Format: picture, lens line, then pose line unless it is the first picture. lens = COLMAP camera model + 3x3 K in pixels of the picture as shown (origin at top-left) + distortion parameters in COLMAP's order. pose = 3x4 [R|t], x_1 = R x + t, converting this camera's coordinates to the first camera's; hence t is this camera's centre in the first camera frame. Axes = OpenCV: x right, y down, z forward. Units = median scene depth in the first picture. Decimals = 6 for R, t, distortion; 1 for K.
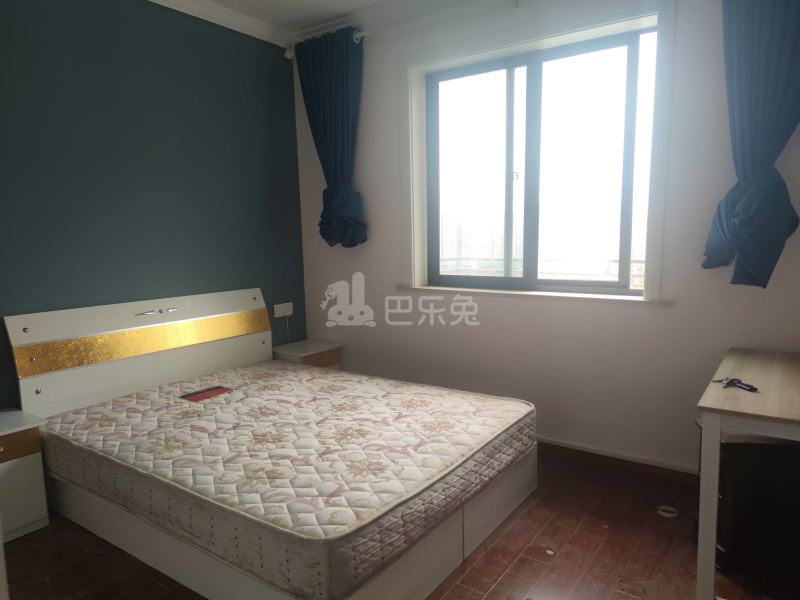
lens RADIAL K [[561.1, 0, 399.9], [0, 561.1, 296.0], [0, 0, 1]] dist [0.060765, -0.043666]
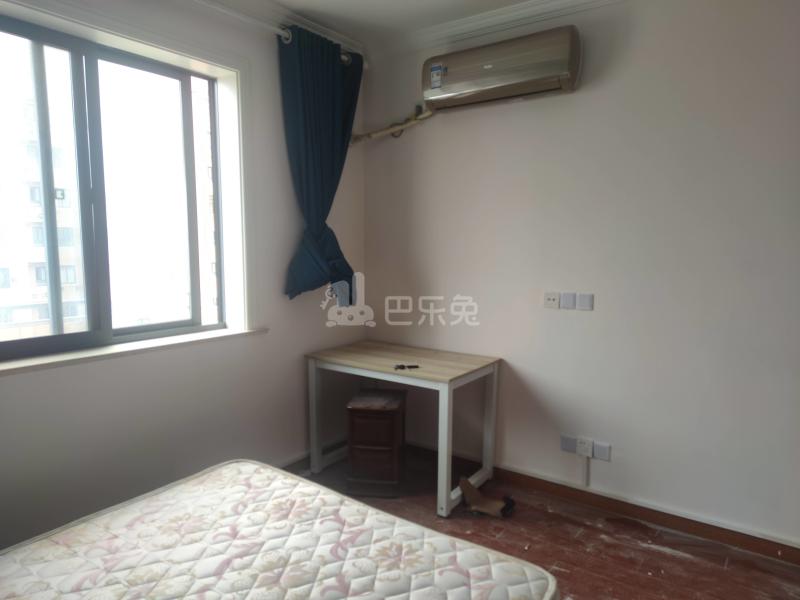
lens RADIAL K [[561.1, 0, 402.4], [0, 561.1, 298.5], [0, 0, 1]] dist [0.060765, -0.043666]
pose [[-0.003863, -0.086240, 0.996267, -0.680163], [0.109334, 0.990265, 0.086144, -0.121810], [-0.993998, 0.109258, 0.005604, 0.723597]]
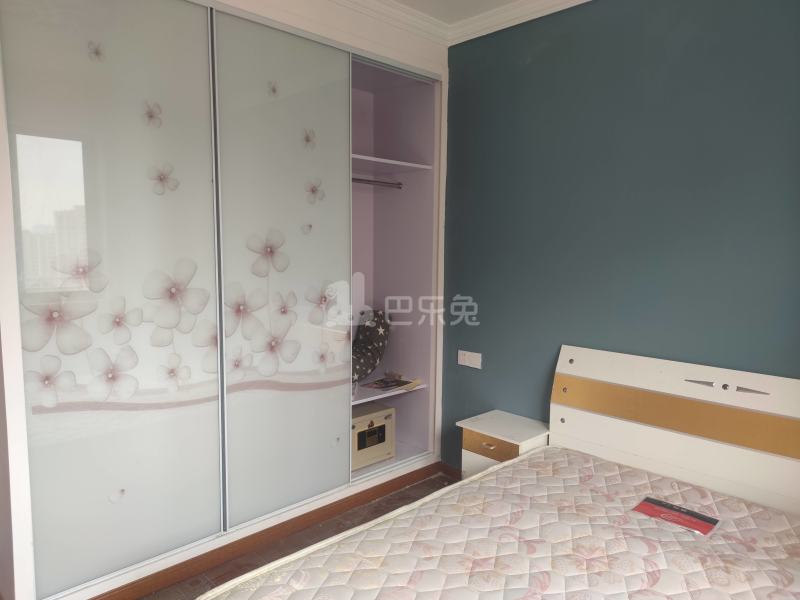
lens RADIAL K [[561.1, 0, 406.6], [0, 561.1, 297.6], [0, 0, 1]] dist [0.060765, -0.043666]
pose [[-0.167273, 0.109435, -0.979818, 0.417760], [-0.118770, 0.984346, 0.130217, -0.159283], [0.978730, 0.138154, -0.151657, 0.848384]]
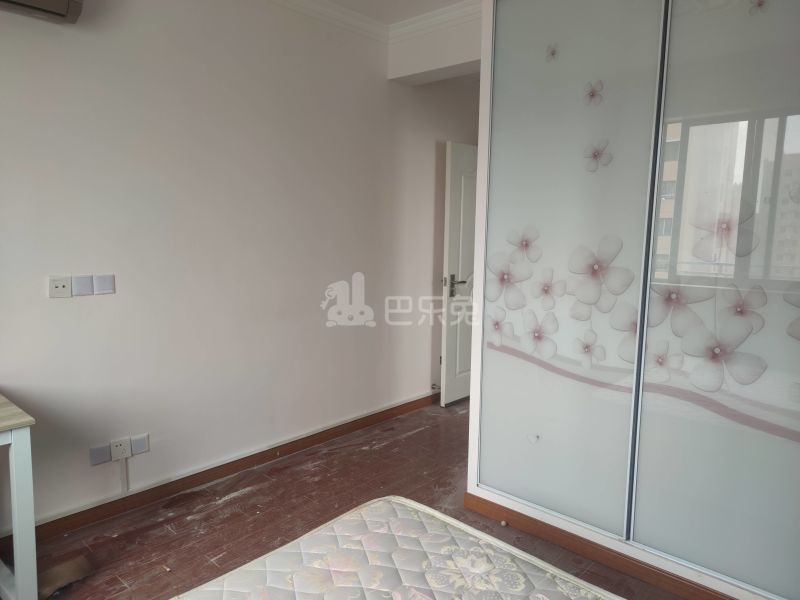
lens RADIAL K [[561.1, 0, 403.3], [0, 561.1, 302.0], [0, 0, 1]] dist [0.060765, -0.043666]
pose [[-0.994672, -0.011605, 0.102430, -0.180135], [0.012527, 0.972673, 0.231841, -0.167156], [-0.102322, 0.231889, -0.967346, 1.250773]]
